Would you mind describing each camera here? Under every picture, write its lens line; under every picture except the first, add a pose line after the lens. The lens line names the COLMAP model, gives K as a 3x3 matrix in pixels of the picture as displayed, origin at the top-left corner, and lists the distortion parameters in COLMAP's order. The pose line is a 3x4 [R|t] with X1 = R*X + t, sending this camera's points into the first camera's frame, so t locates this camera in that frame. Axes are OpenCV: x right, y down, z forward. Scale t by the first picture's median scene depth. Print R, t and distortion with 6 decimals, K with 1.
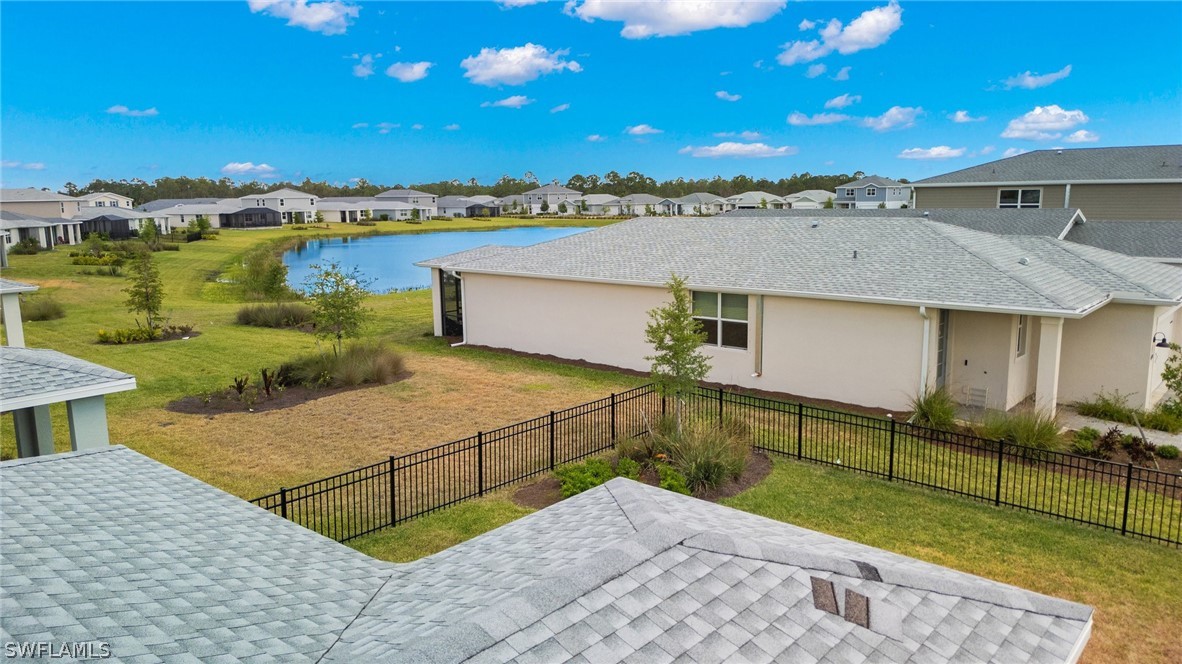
lens RADIAL K [[829.4, 0, 591.0], [0, 829.4, 332.0], [0, 0, 1]] dist [0.079802, -0.081727]
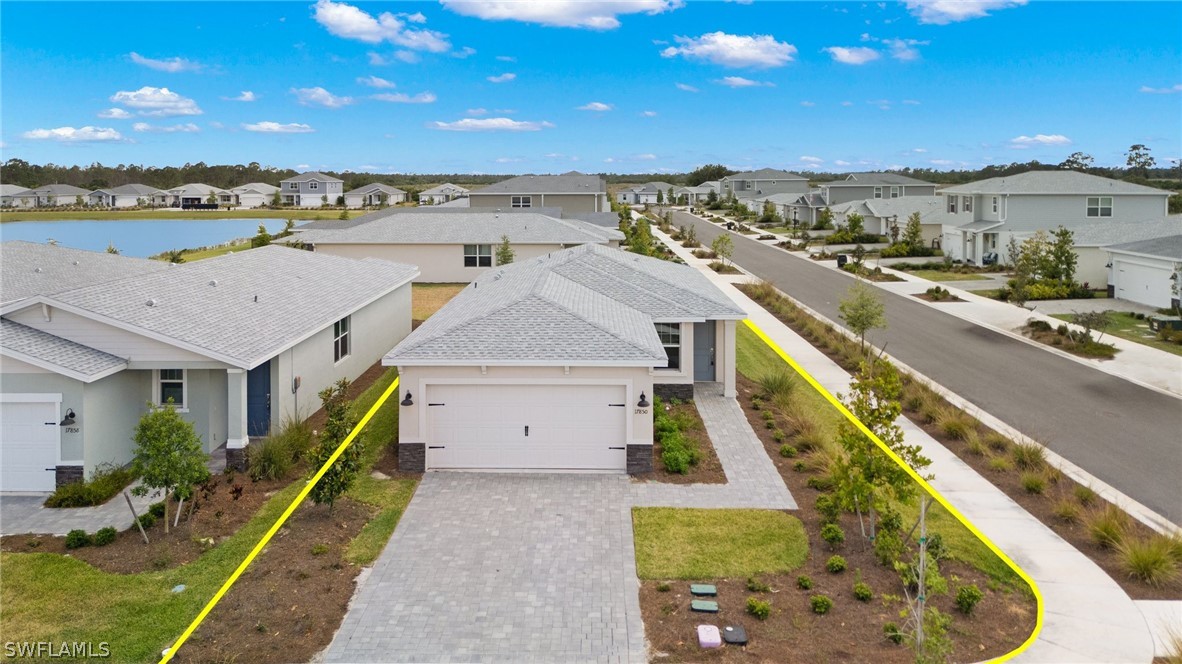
lens RADIAL K [[829.4, 0, 591.0], [0, 829.4, 332.0], [0, 0, 1]] dist [0.079802, -0.081727]
pose [[0.761298, -0.107127, 0.639491, -0.123788], [0.099221, 0.993889, 0.048376, 0.012840], [-0.640766, 0.026622, 0.767275, -0.112952]]
